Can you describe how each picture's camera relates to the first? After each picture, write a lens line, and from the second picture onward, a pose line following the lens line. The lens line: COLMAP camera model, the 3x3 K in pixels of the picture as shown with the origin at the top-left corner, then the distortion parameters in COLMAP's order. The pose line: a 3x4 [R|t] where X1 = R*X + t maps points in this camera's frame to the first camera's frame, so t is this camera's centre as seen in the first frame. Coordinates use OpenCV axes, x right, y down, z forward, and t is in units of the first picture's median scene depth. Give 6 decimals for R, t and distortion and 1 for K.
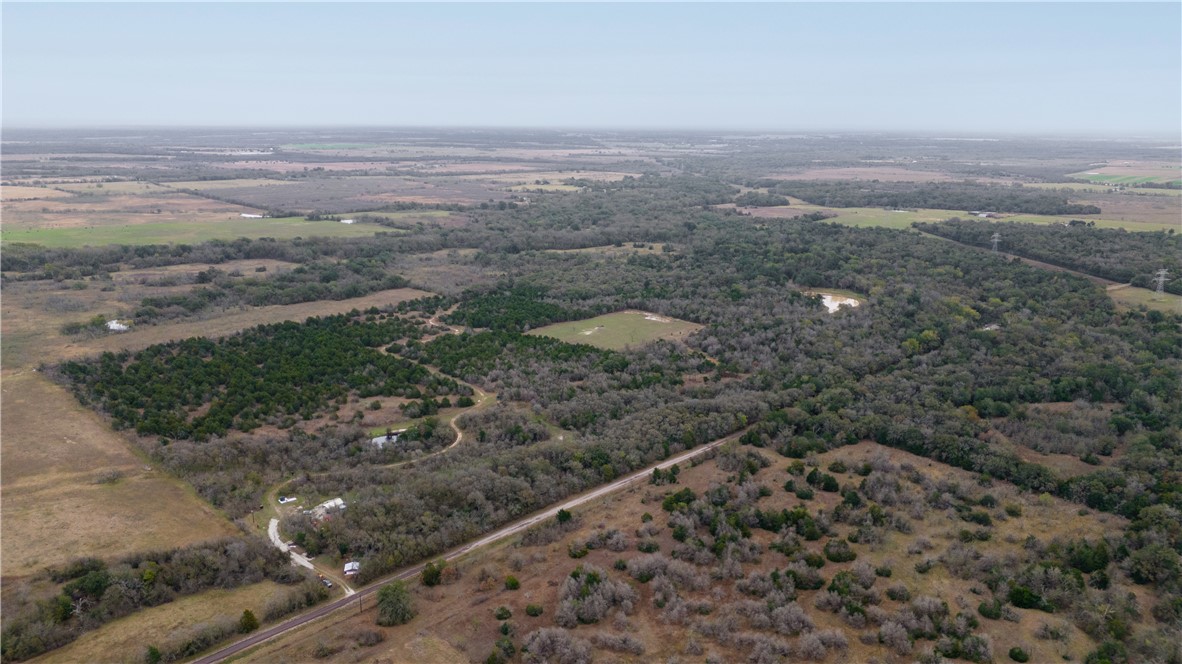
lens RADIAL K [[823.6, 0, 585.9], [0, 823.6, 333.5], [0, 0, 1]] dist [0.058193, -0.050127]
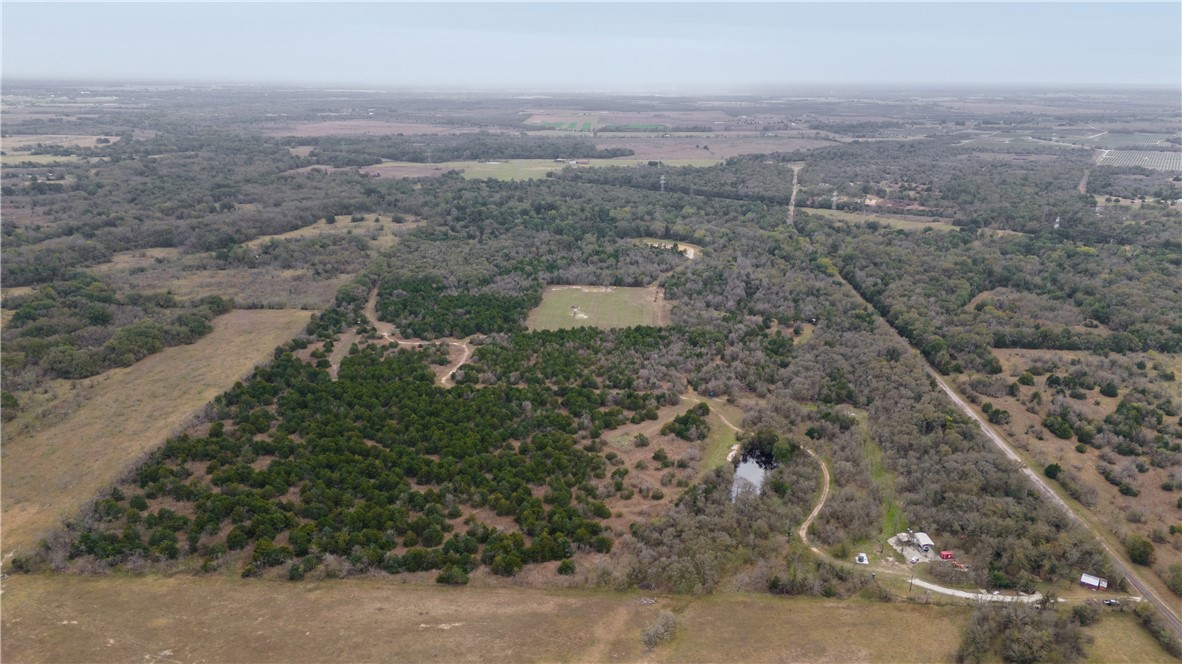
lens RADIAL K [[823.6, 0, 591.2], [0, 823.6, 326.7], [0, 0, 1]] dist [0.058193, -0.050127]
pose [[0.734899, -0.193701, 0.649926, -0.854776], [0.162614, 0.980716, 0.108414, -0.124810], [-0.658393, 0.026014, 0.752225, 0.461798]]
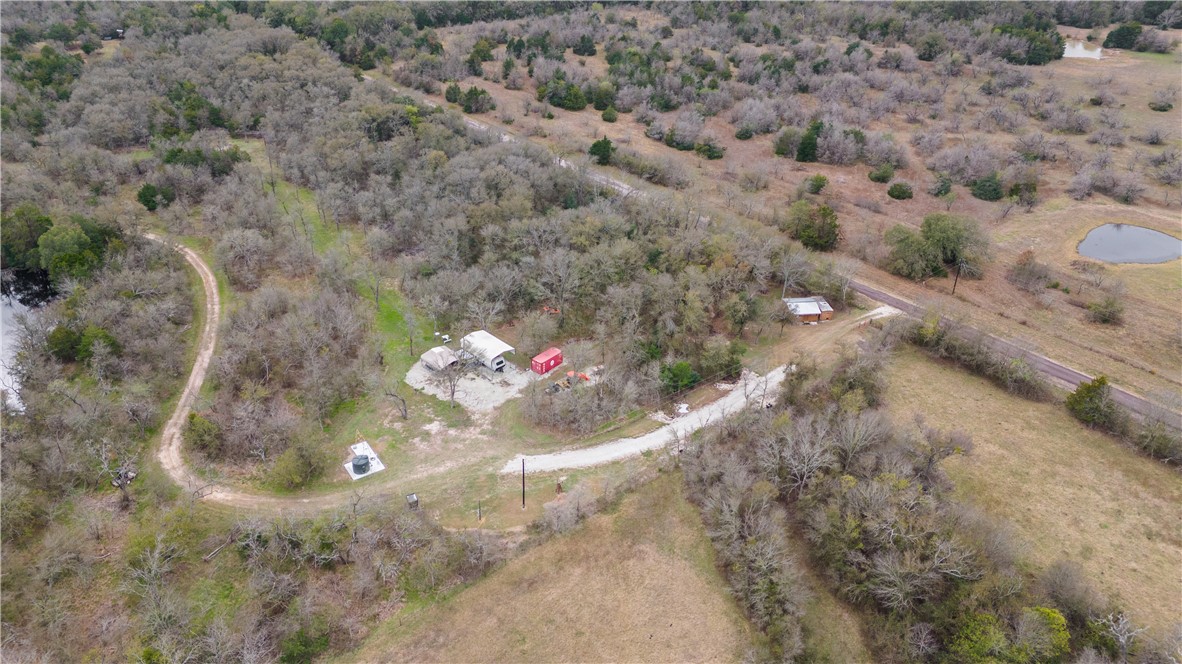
lens RADIAL K [[823.6, 0, 591.2], [0, 823.6, 336.8], [0, 0, 1]] dist [0.058193, -0.050127]
pose [[0.088784, -0.502229, 0.860165, -0.475190], [0.236465, 0.849514, 0.471603, 0.041729], [-0.967575, 0.161528, 0.194183, 0.712230]]
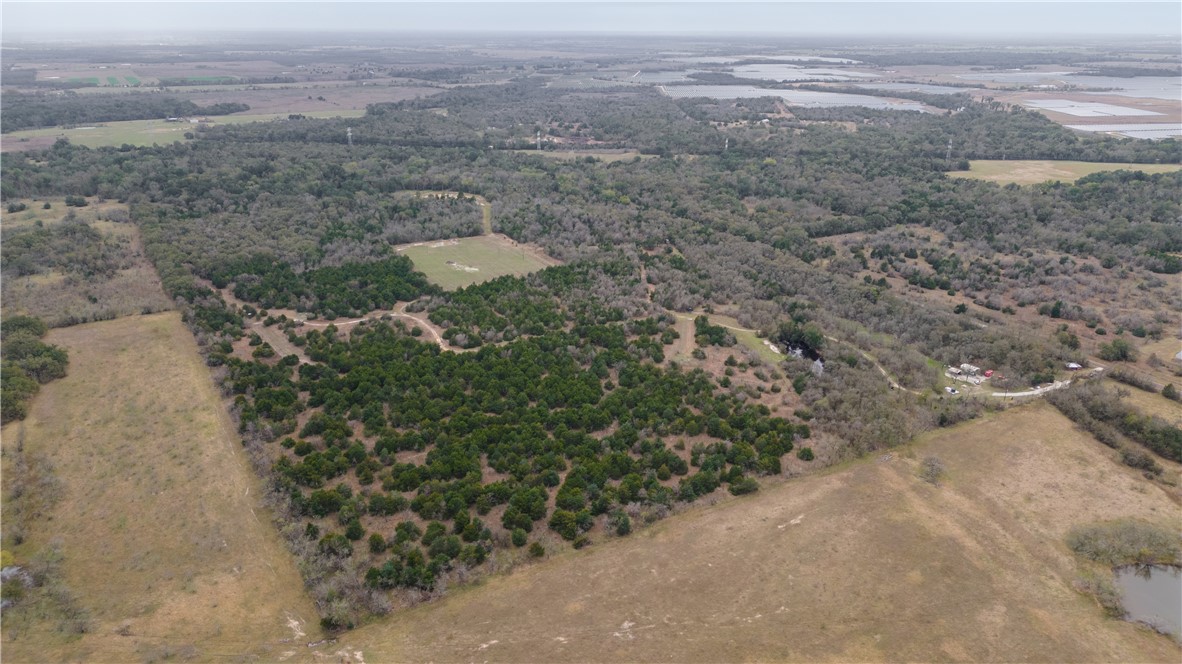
lens RADIAL K [[823.6, 0, 592.7], [0, 823.6, 327.1], [0, 0, 1]] dist [0.058193, -0.050127]
pose [[0.259644, -0.332582, 0.906628, -1.160818], [0.240025, 0.931590, 0.273000, -0.223708], [-0.935400, 0.146731, 0.321710, 0.884737]]
